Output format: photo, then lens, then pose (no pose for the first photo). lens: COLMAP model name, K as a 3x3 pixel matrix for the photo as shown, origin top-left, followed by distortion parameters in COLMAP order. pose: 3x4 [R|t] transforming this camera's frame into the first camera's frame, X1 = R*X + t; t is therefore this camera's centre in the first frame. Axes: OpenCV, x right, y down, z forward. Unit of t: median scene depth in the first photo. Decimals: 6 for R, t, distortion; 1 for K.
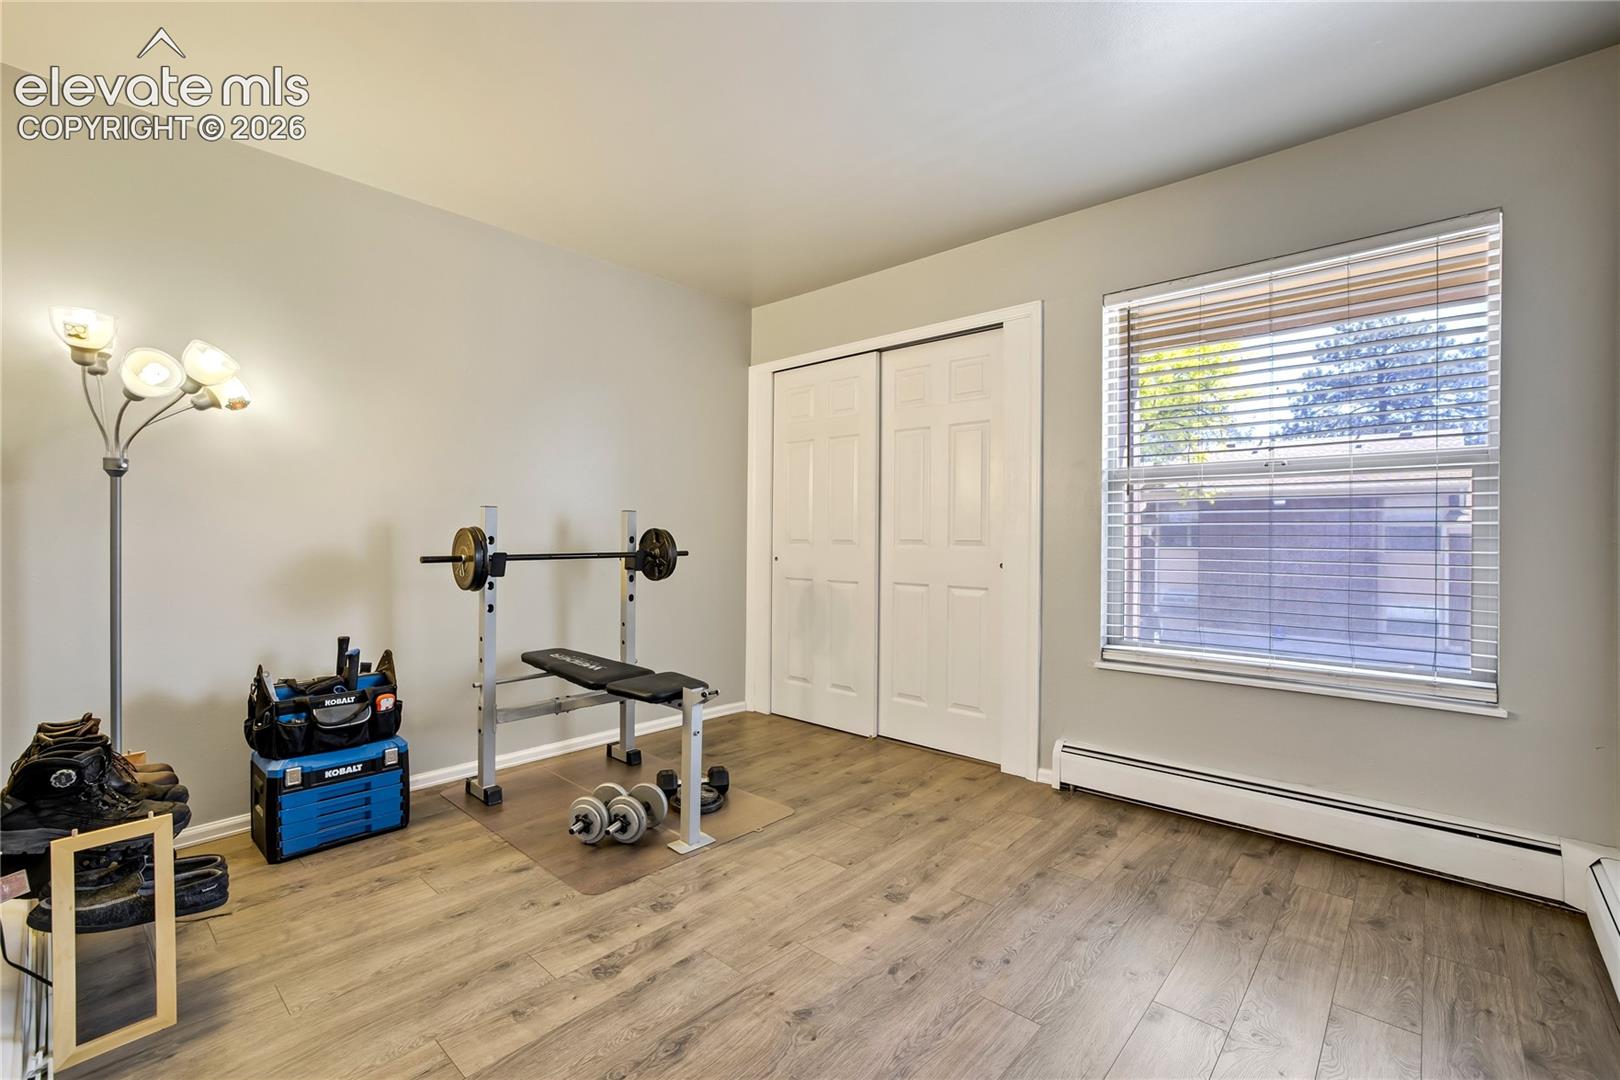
lens RADIAL K [[707.5, 0, 816.0], [0, 707.5, 534.4], [0, 0, 1]] dist [-0.024587, 0.011750]
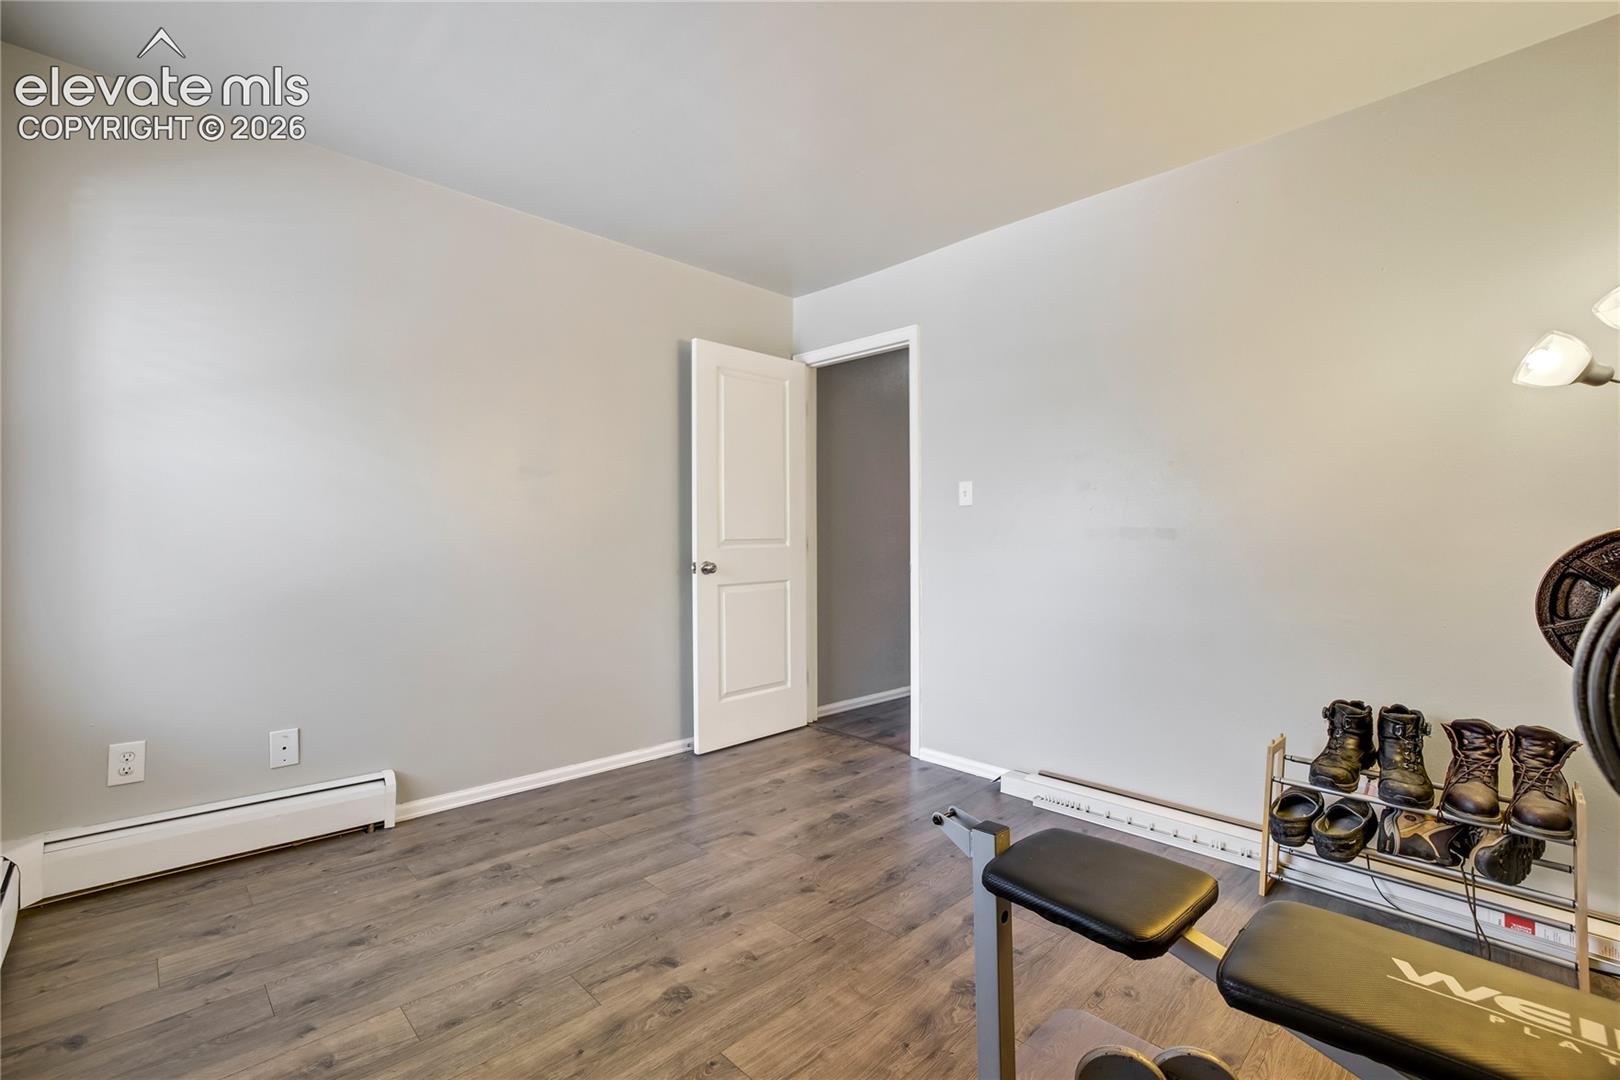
lens RADIAL K [[707.5, 0, 817.9], [0, 707.5, 547.1], [0, 0, 1]] dist [-0.024587, 0.011750]
pose [[-0.998199, -0.009816, 0.059175, -0.084394], [-0.009061, 0.999874, 0.013015, 0.000059], [-0.059296, 0.012456, -0.998163, 1.756445]]
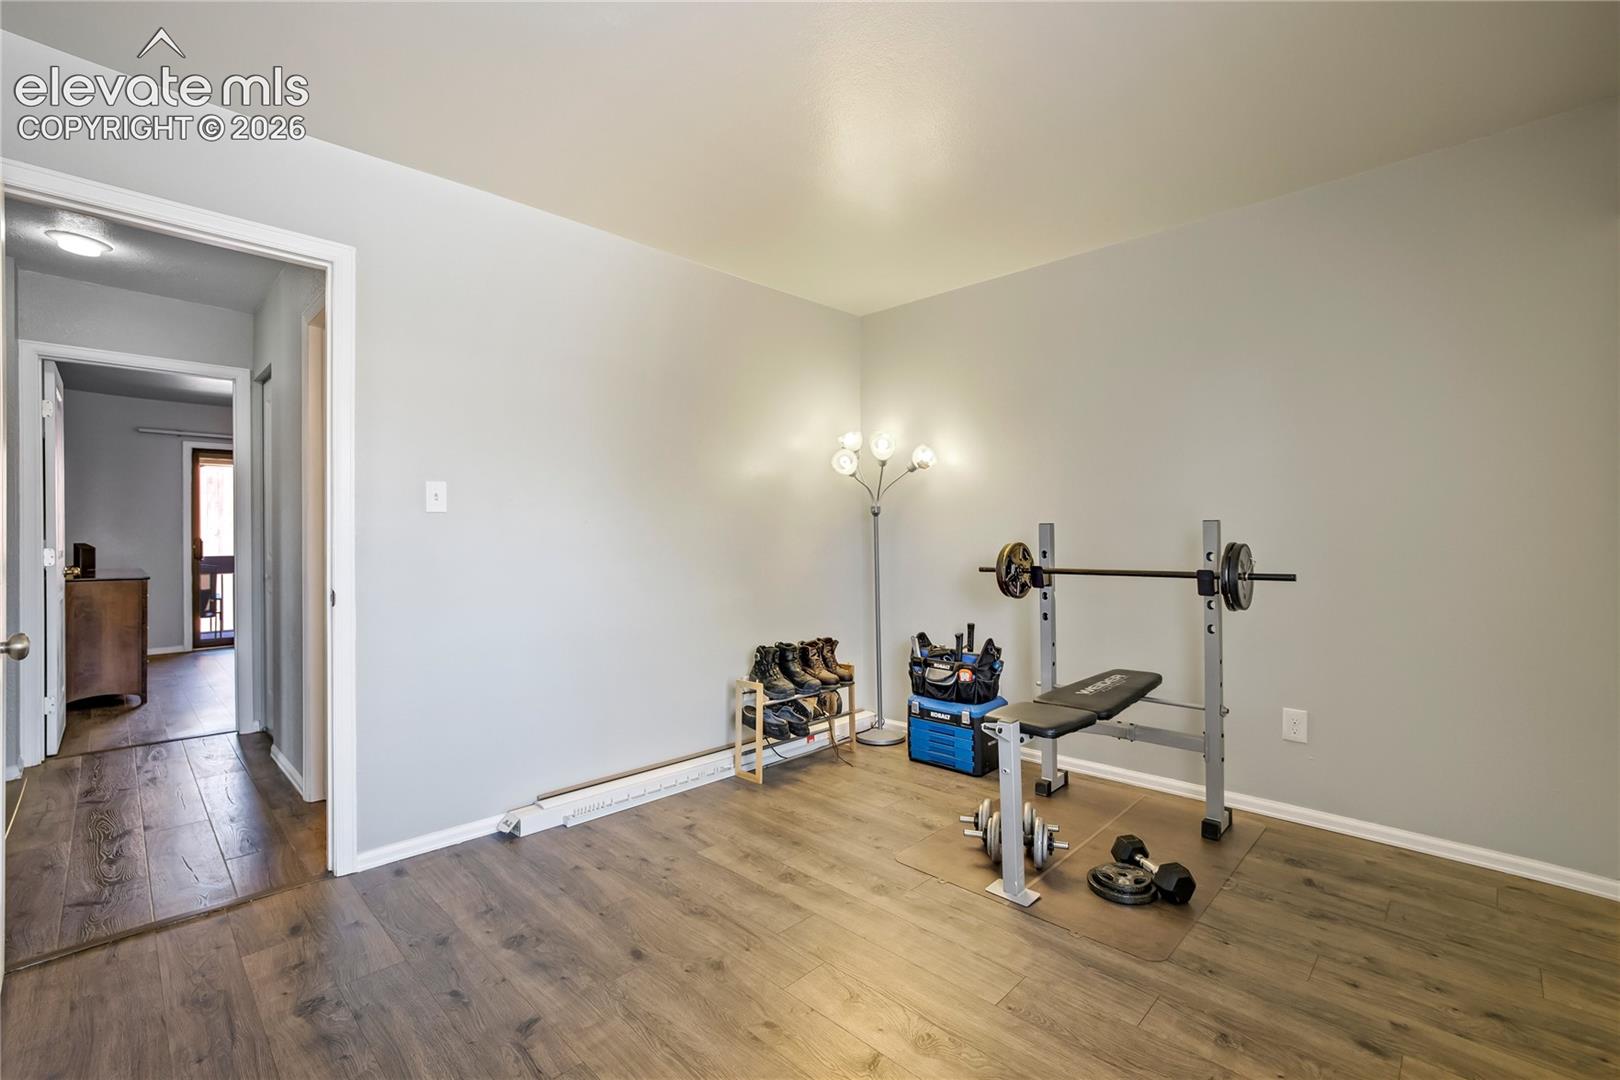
lens RADIAL K [[707.5, 0, 805.5], [0, 707.5, 533.6], [0, 0, 1]] dist [-0.024587, 0.011750]
pose [[-0.050617, -0.008243, -0.998684, 0.861016], [0.005510, 0.999948, -0.008532, -0.021600], [0.998703, -0.005935, -0.050569, 0.902721]]
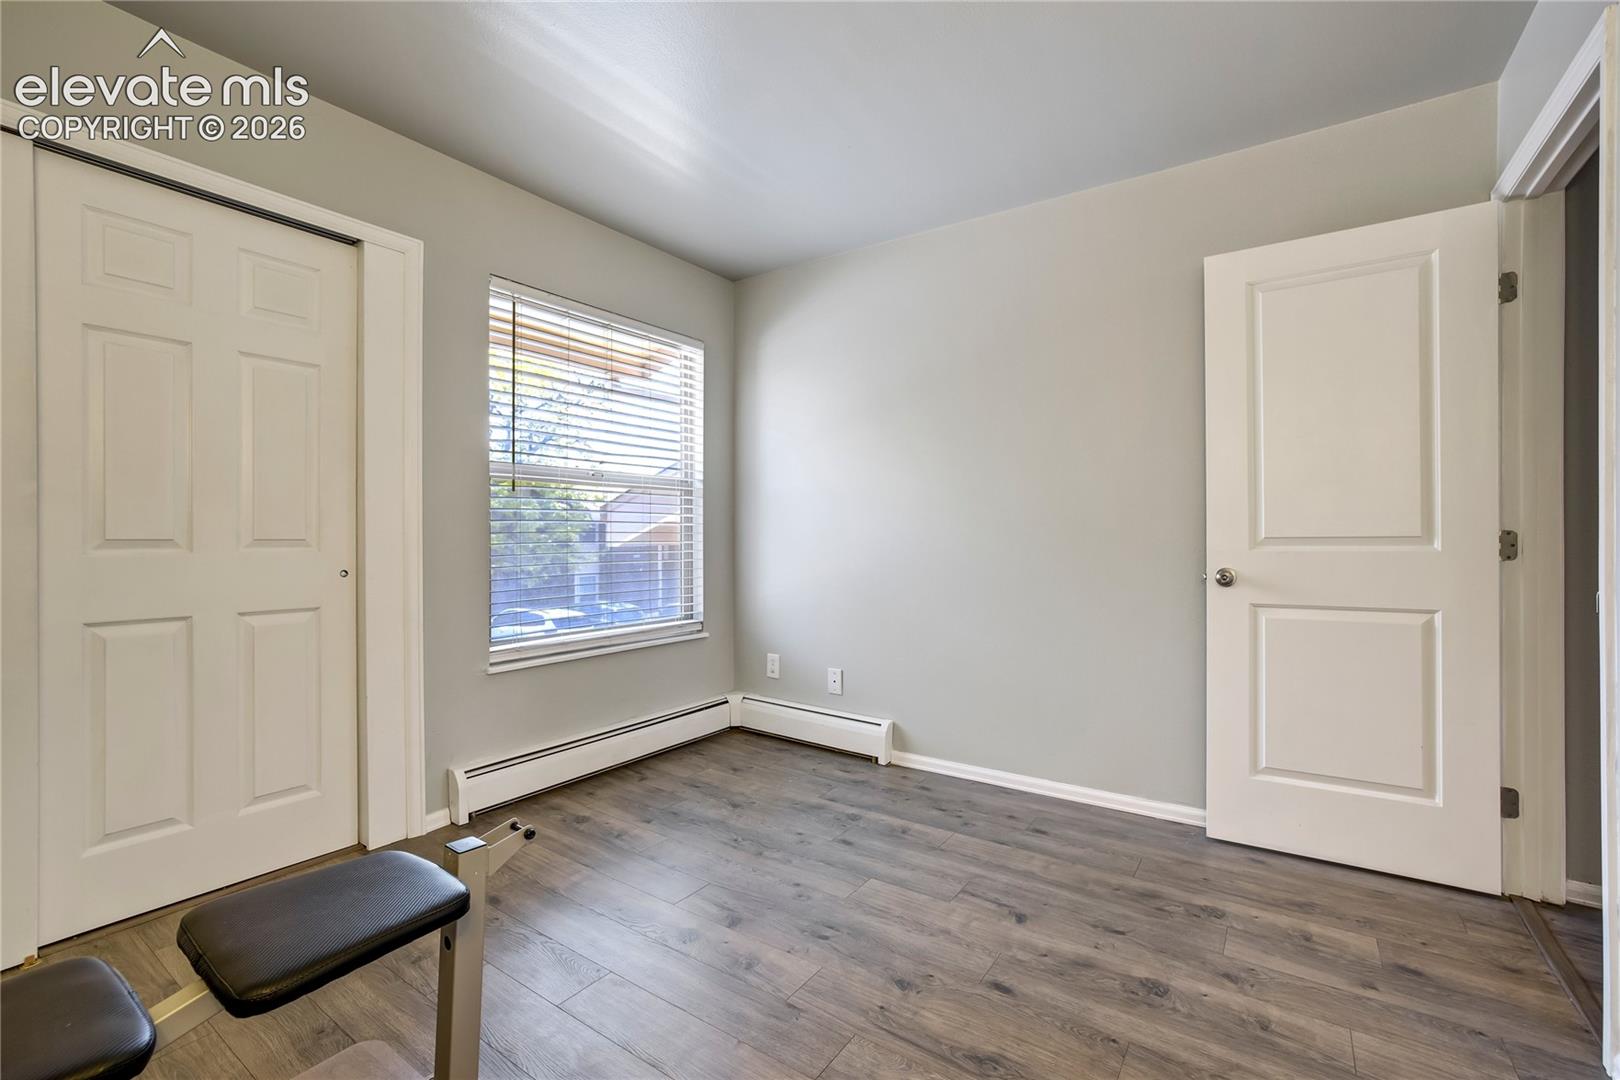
lens RADIAL K [[707.5, 0, 809.9], [0, 707.5, 537.1], [0, 0, 1]] dist [-0.024587, 0.011750]
pose [[-0.124347, -0.006882, 0.992215, -0.781551], [-0.003241, 0.999973, 0.006530, 0.001500], [-0.992233, -0.002403, -0.124366, 0.949249]]
